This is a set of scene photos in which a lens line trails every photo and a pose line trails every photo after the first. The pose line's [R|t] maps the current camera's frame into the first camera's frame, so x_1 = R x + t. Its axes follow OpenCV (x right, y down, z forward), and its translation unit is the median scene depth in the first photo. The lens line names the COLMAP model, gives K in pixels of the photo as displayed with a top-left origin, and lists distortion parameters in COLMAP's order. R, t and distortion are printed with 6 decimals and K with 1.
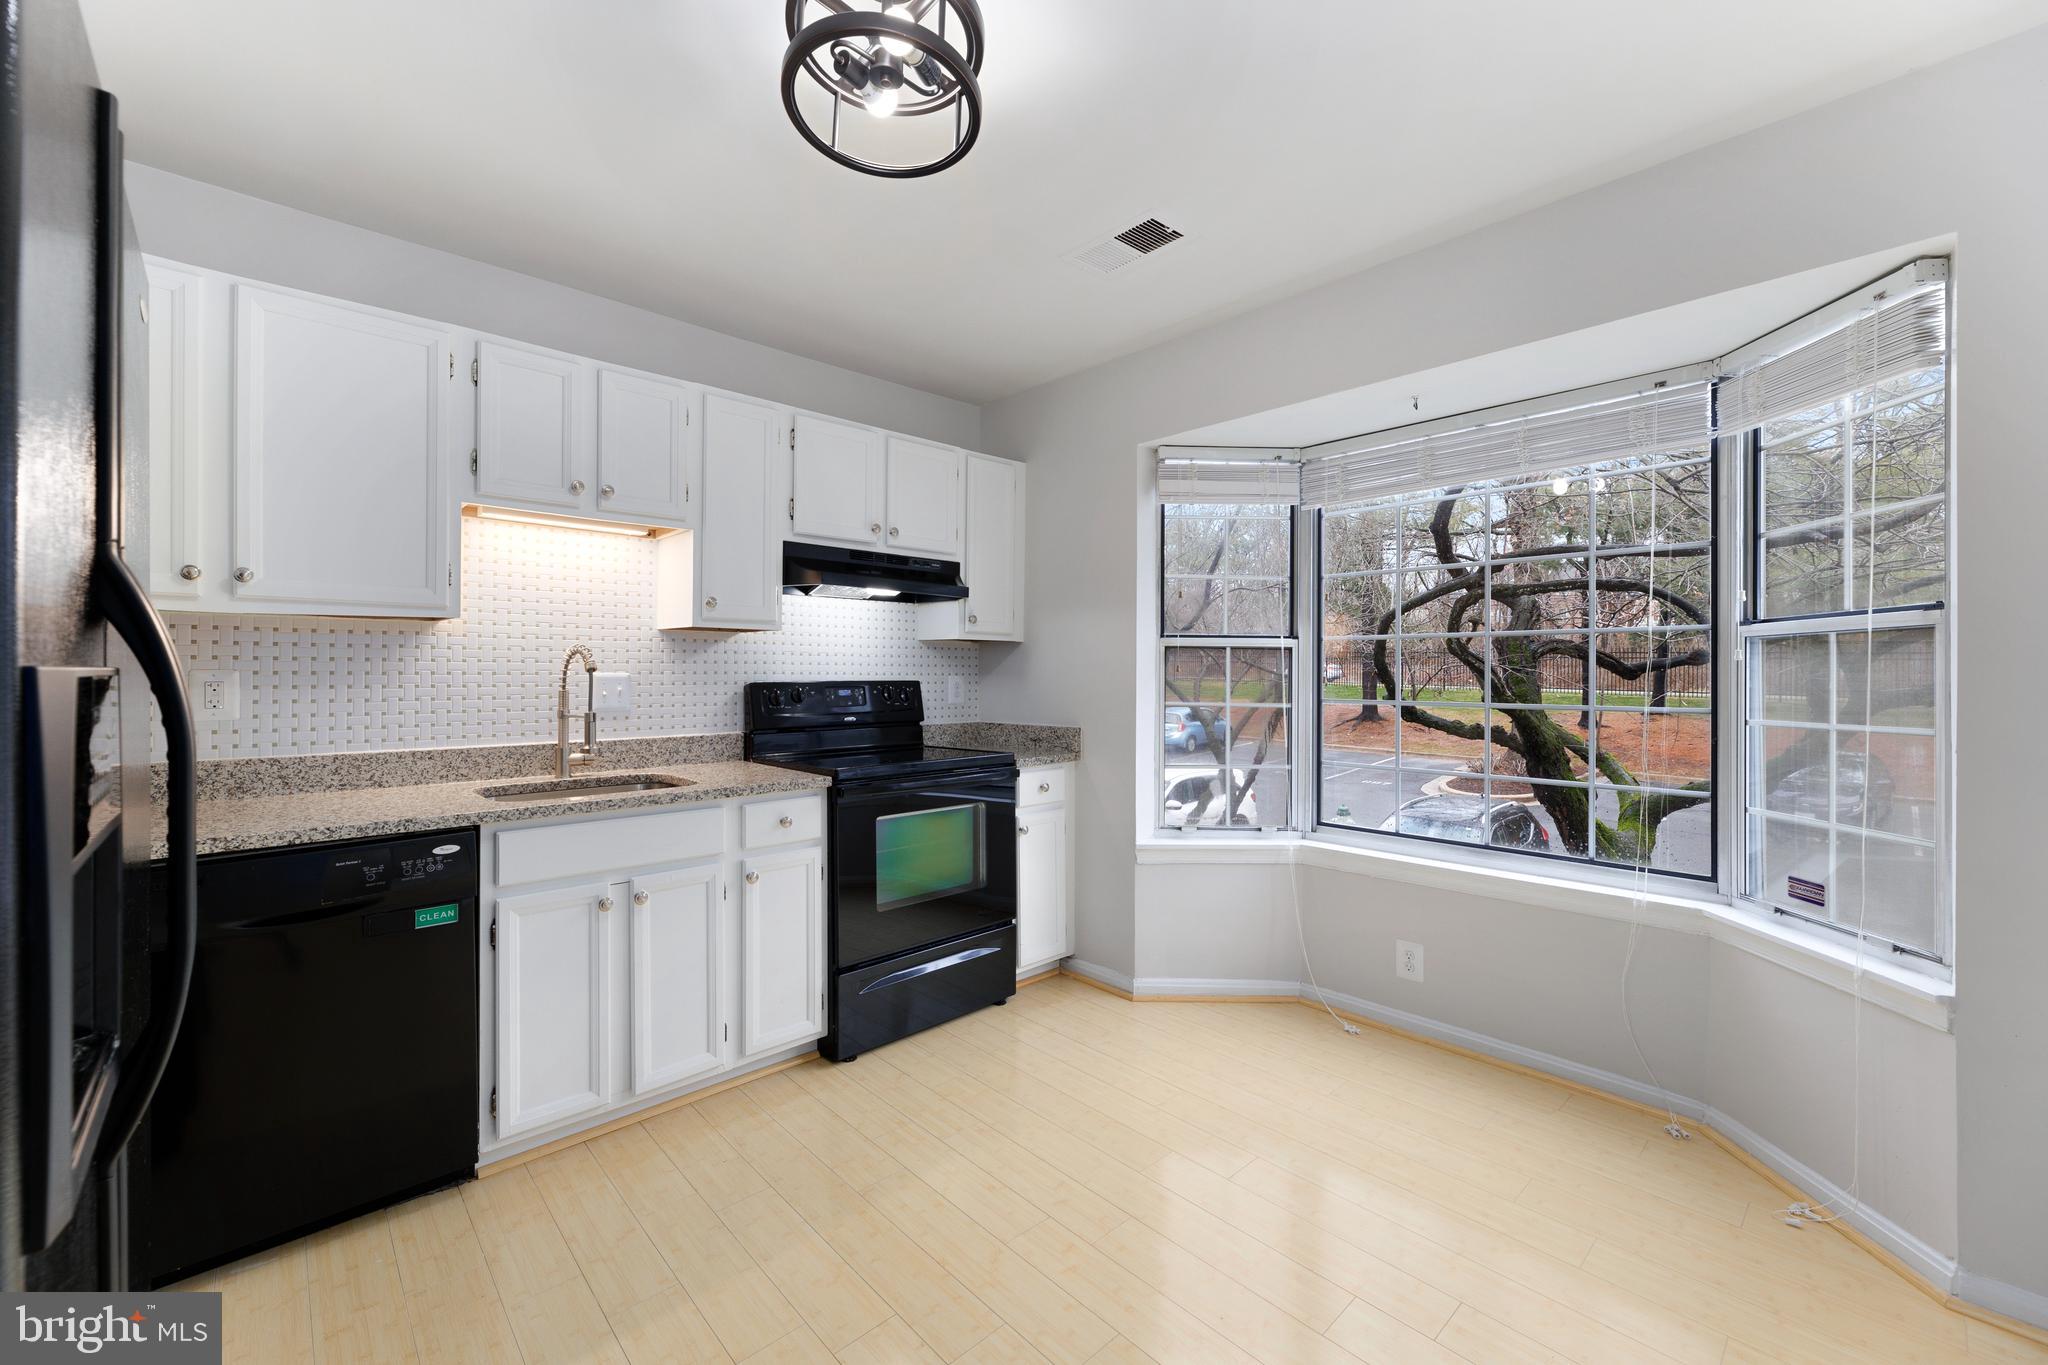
lens RADIAL K [[822.7, 0, 1024.0], [0, 822.7, 682.5], [0, 0, 1]] dist [0.000592, 0.000024]
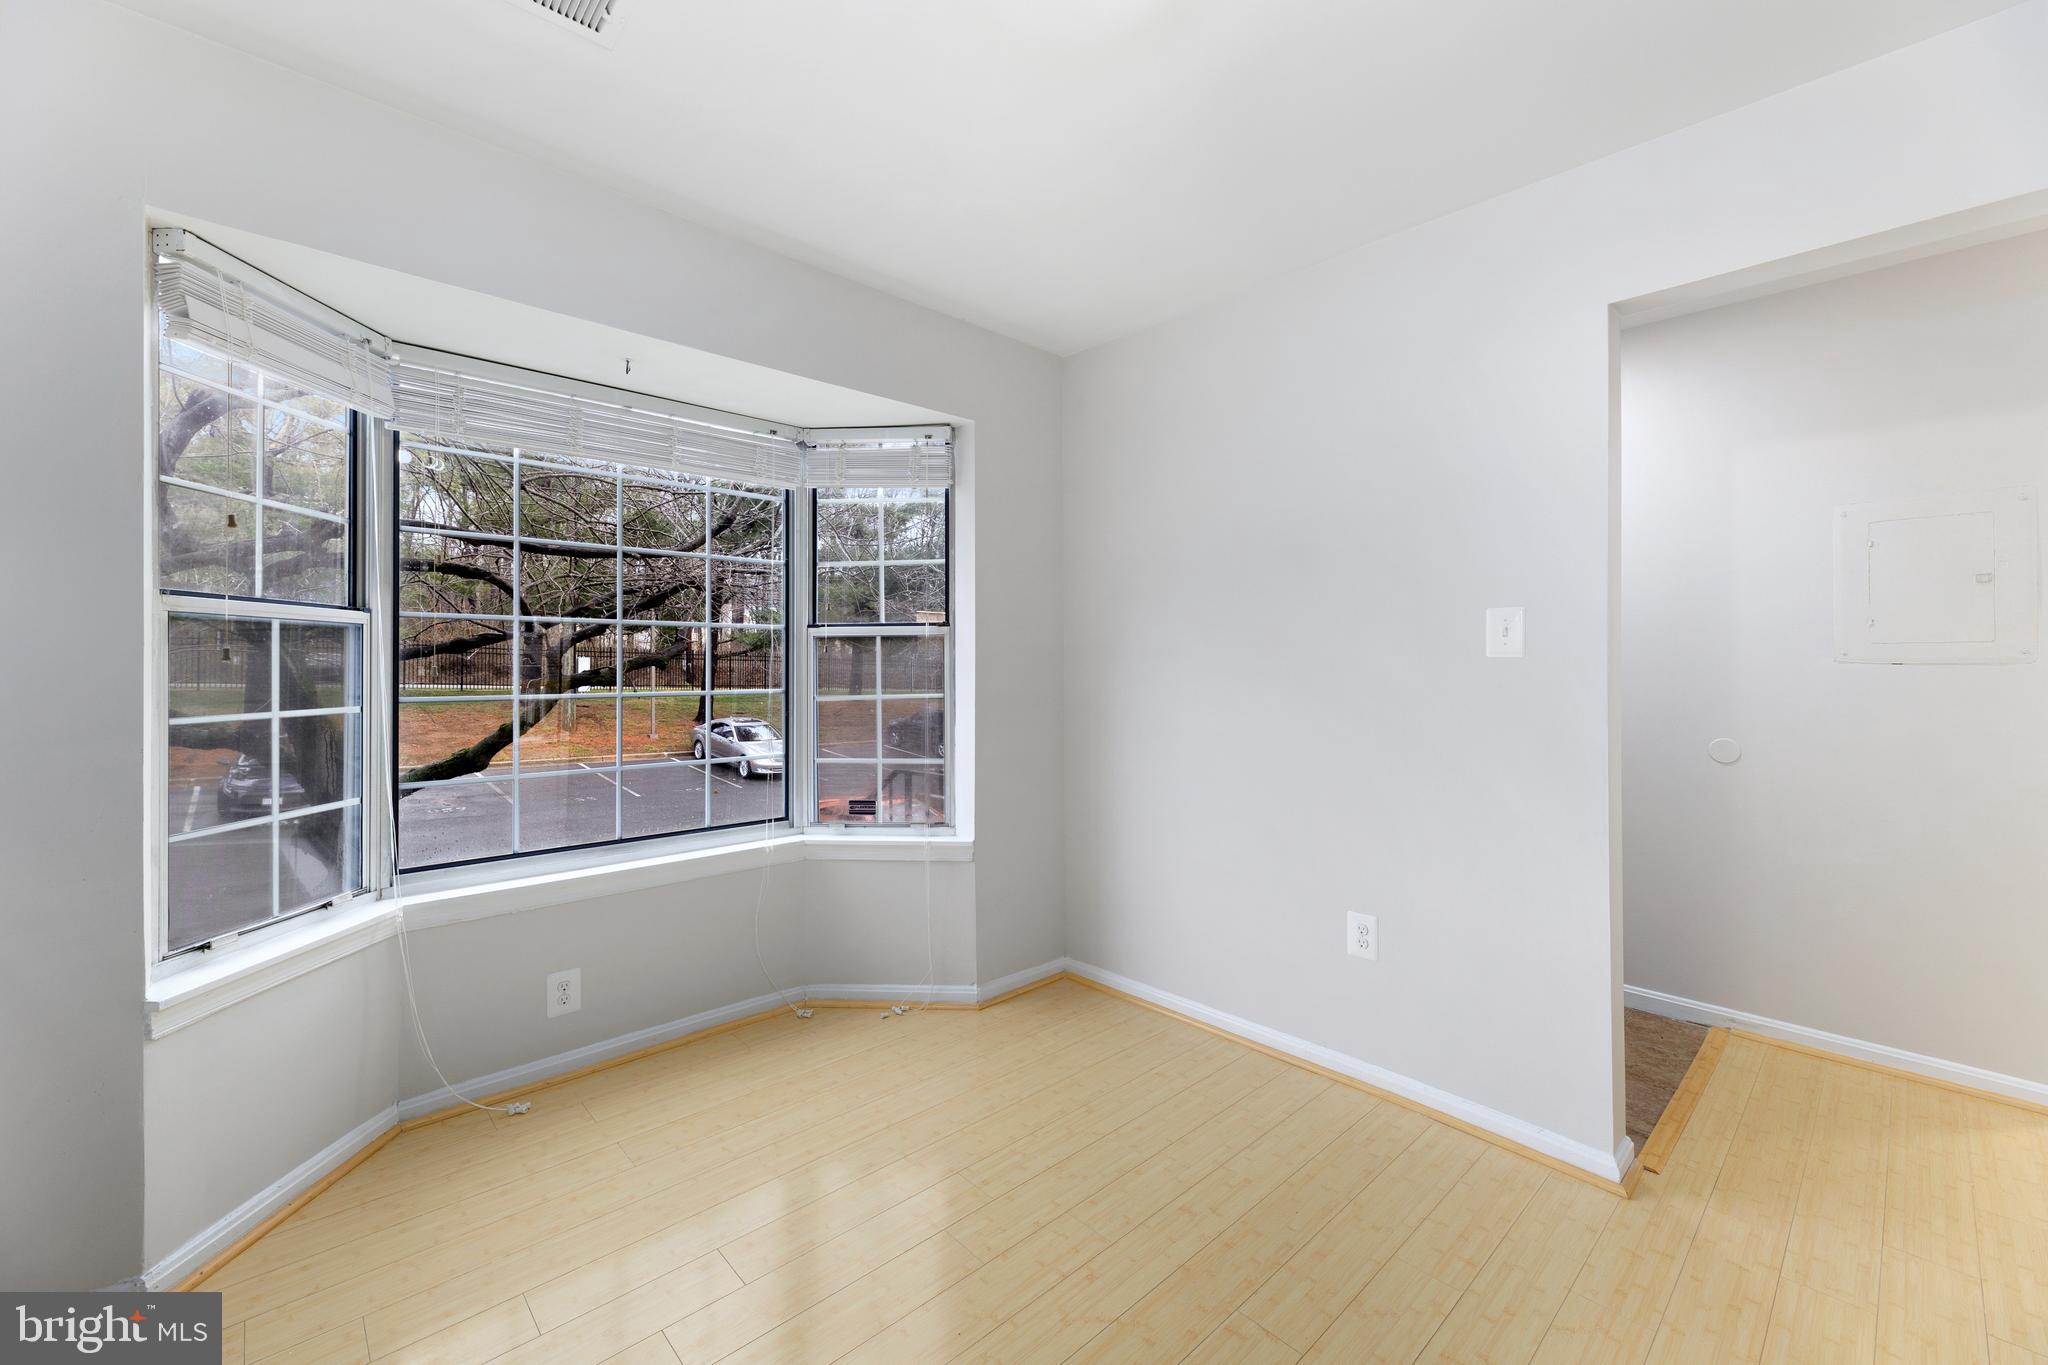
lens RADIAL K [[820.4, 0, 1022.6], [0, 820.4, 663.3], [0, 0, 1]] dist [0.000056, -0.000022]
pose [[0.002698, -0.004214, 0.999987, -0.435703], [0.006991, 0.999967, 0.004195, -0.011090], [-0.999972, 0.006980, 0.002727, 0.560970]]
